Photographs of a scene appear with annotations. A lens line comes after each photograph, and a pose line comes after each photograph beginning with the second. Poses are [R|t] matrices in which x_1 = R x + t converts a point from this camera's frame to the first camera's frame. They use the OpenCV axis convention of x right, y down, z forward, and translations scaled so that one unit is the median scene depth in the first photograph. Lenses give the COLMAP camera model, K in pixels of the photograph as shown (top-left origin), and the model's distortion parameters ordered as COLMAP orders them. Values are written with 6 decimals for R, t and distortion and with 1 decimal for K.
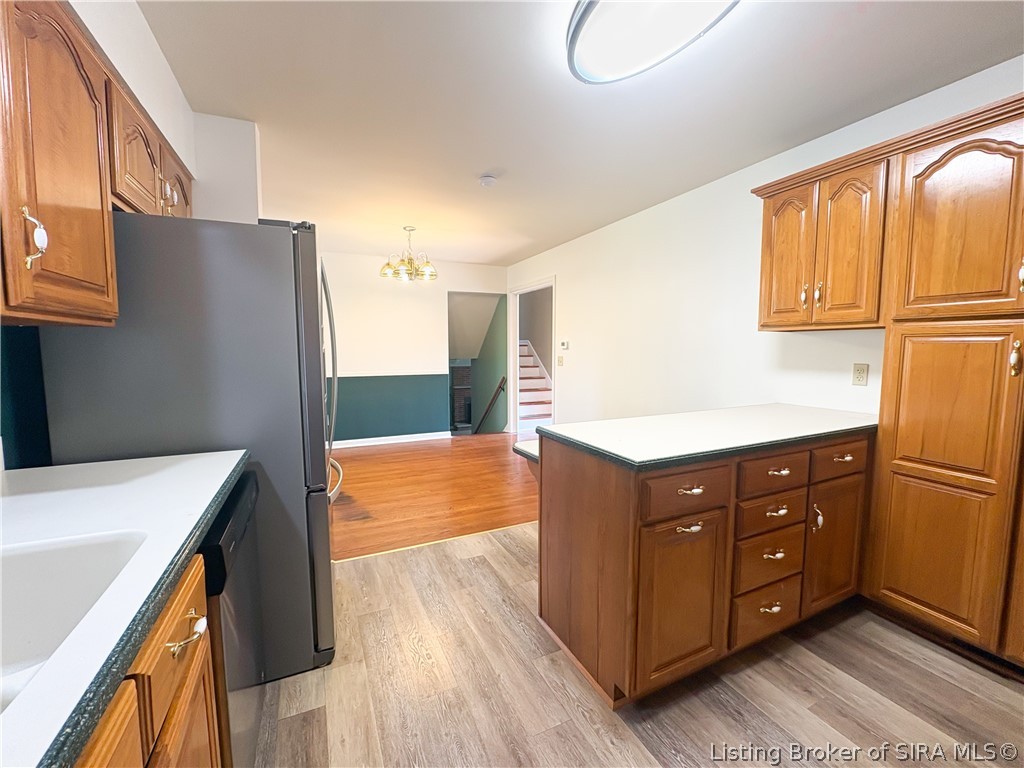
lens RADIAL K [[421.3, 0, 512.0], [0, 421.3, 384.0], [0, 0, 1]] dist [-0.016845, -0.000109]
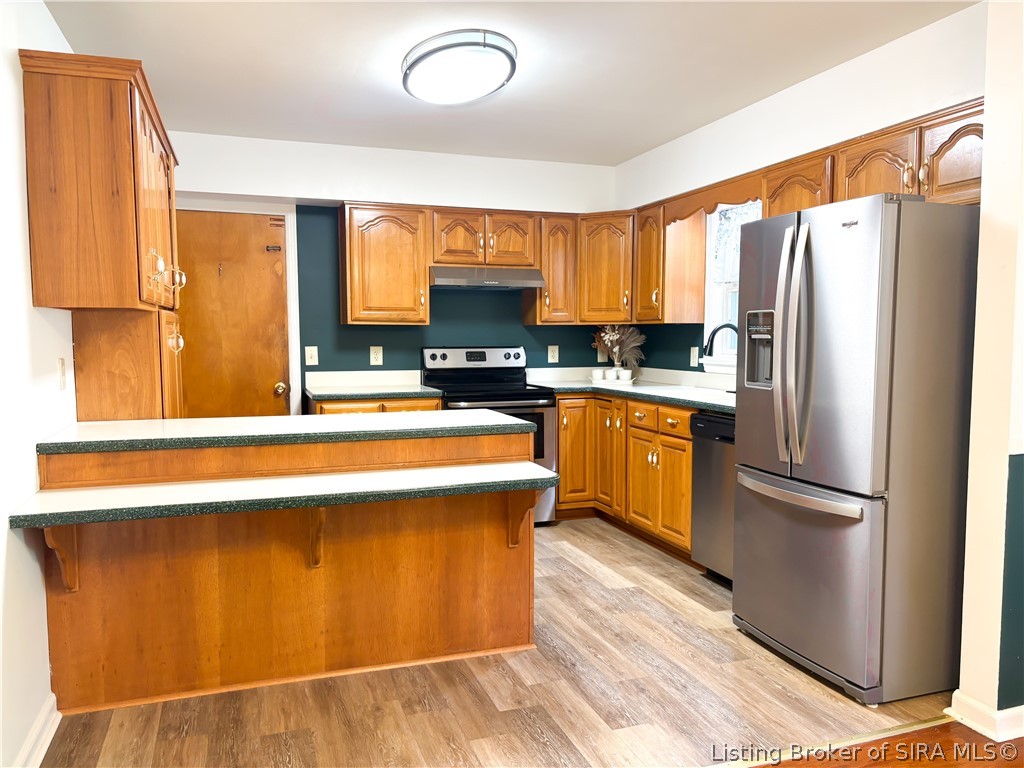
lens RADIAL K [[782.2, 0, 512.0], [0, 782.2, 384.0], [0, 0, 1]] dist [0.050724, -0.001045]
pose [[-0.994564, -0.003749, 0.104064, -0.051766], [0.012198, 0.988277, 0.152183, -0.194500], [-0.103415, 0.152625, -0.982859, 2.190576]]
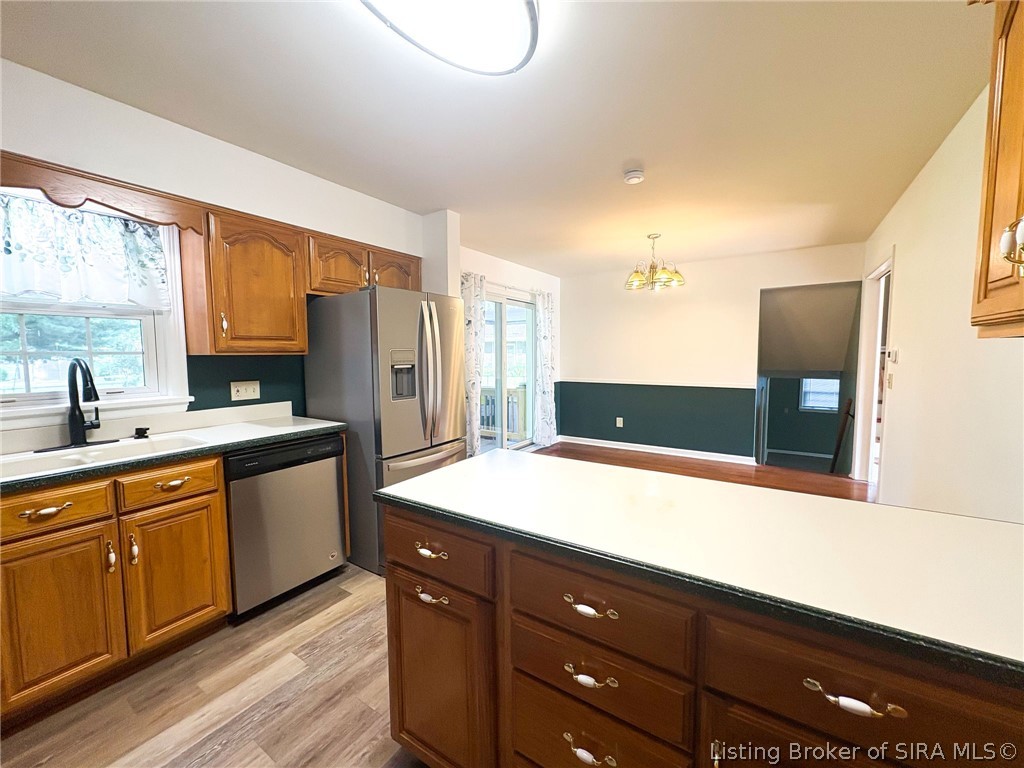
lens RADIAL K [[411.0, 0, 512.0], [0, 411.0, 384.0], [0, 0, 1]] dist [-0.000012, 0.000020]
pose [[0.524596, 0.064519, -0.848903, 0.739112], [-0.069934, 0.997020, 0.032559, -0.070350], [0.848474, 0.042287, 0.527545, 0.434501]]
